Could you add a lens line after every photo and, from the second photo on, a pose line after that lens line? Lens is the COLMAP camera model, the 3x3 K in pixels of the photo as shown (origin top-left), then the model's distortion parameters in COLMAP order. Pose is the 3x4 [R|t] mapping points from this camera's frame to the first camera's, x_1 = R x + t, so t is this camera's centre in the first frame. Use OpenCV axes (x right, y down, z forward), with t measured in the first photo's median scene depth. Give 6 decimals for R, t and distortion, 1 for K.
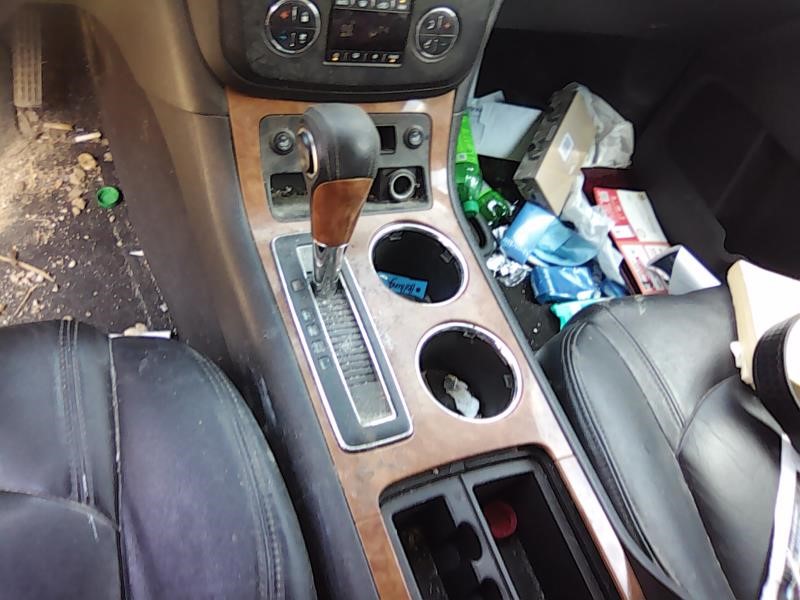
lens RADIAL K [[673.2, 0, 400.0], [0, 673.2, 300.0], [0, 0, 1]] dist [-0.008034, 0.004847]
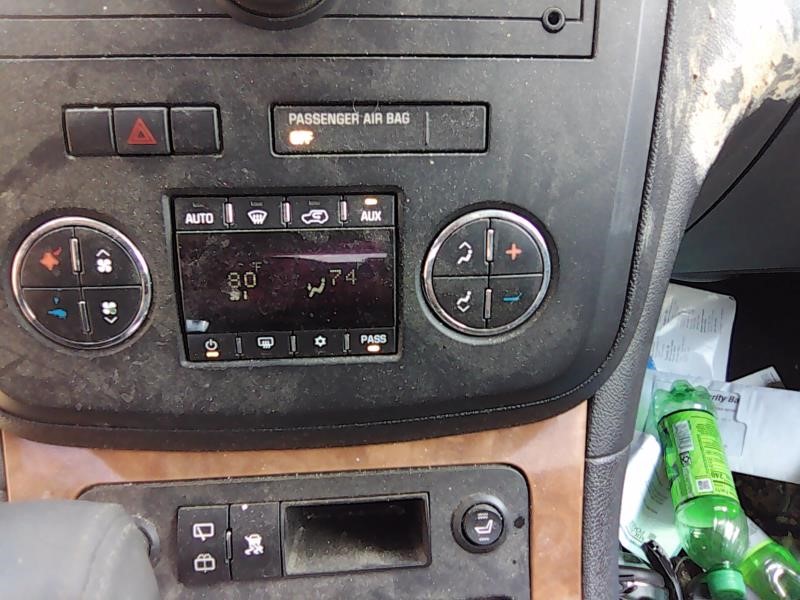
lens RADIAL K [[673.2, 0, 400.0], [0, 673.2, 300.0], [0, 0, 1]] dist [-0.008034, 0.004847]
pose [[0.923694, -0.084619, -0.373670, 0.136096], [-0.067802, 0.923808, -0.376803, -0.210644], [0.377084, 0.373386, 0.847579, 0.594014]]
